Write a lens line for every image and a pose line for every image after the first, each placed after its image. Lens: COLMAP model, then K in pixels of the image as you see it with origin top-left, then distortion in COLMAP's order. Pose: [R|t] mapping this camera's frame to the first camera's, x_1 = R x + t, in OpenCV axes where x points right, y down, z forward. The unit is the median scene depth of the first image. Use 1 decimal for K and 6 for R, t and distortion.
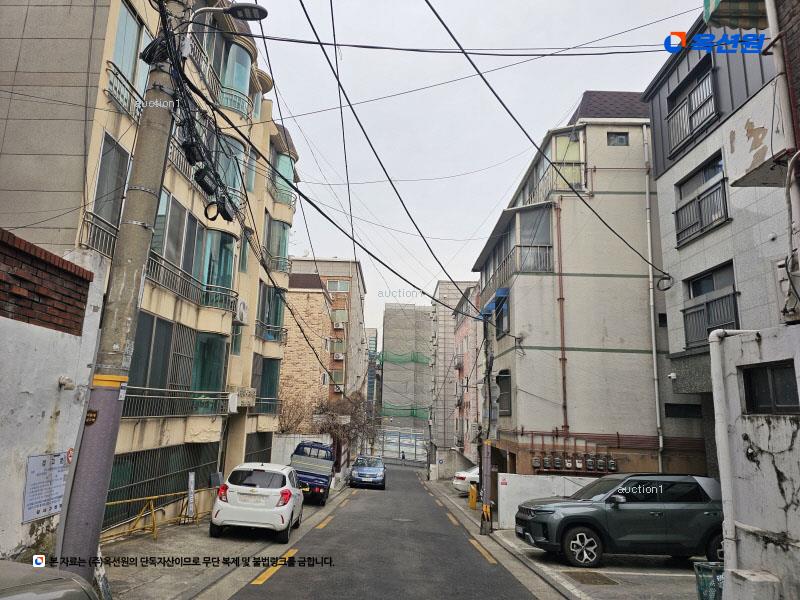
lens RADIAL K [[528.8, 0, 382.2], [0, 528.8, 296.5], [0, 0, 1]] dist [0.055431, -0.041810]
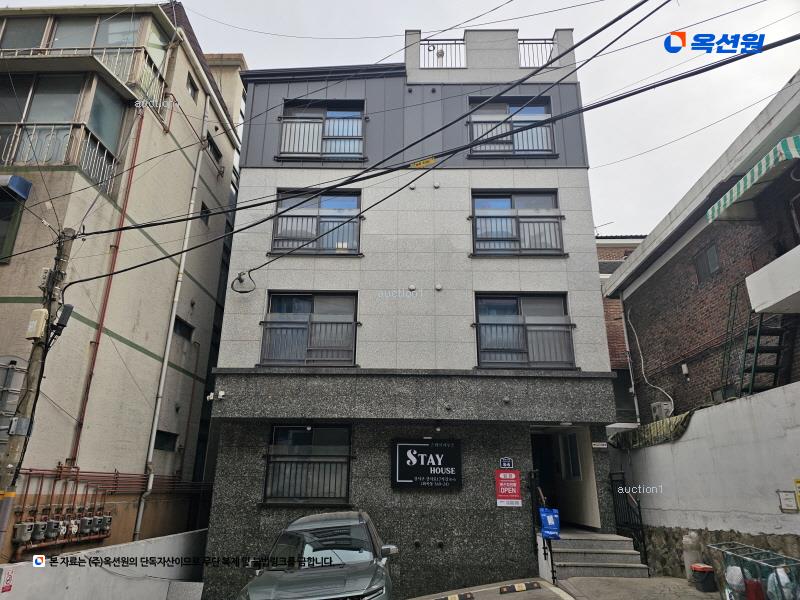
lens RADIAL K [[528.8, 0, 393.1], [0, 528.8, 306.7], [0, 0, 1]] dist [0.055431, -0.041810]
pose [[0.004857, 0.290771, 0.956780, -0.240783], [-0.221667, 0.933301, -0.282511, 0.179596], [-0.975110, -0.210714, 0.068987, 0.672088]]
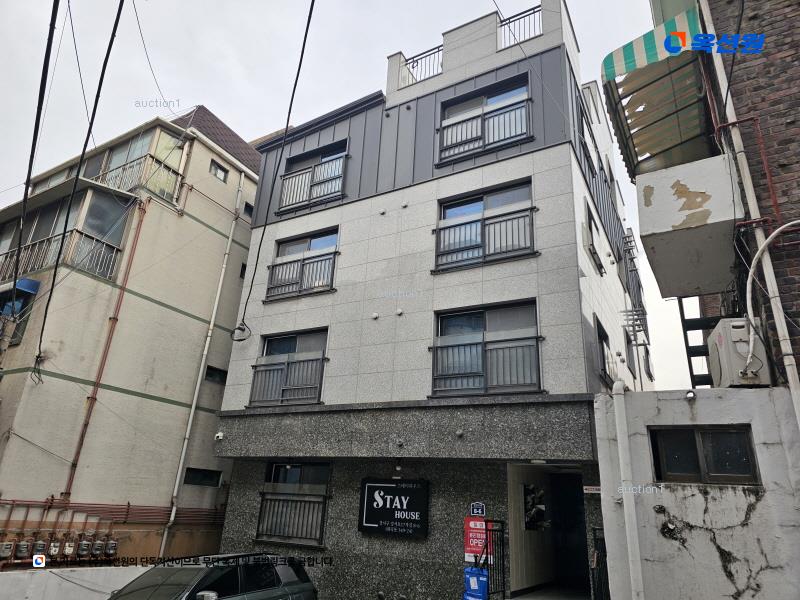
lens RADIAL K [[528.8, 0, 385.4], [0, 528.8, 301.6], [0, 0, 1]] dist [0.055431, -0.041810]
pose [[0.491494, 0.316290, 0.811415, -0.104148], [-0.224621, 0.946233, -0.232784, 0.075655], [-0.841415, -0.067849, 0.536113, 0.287295]]
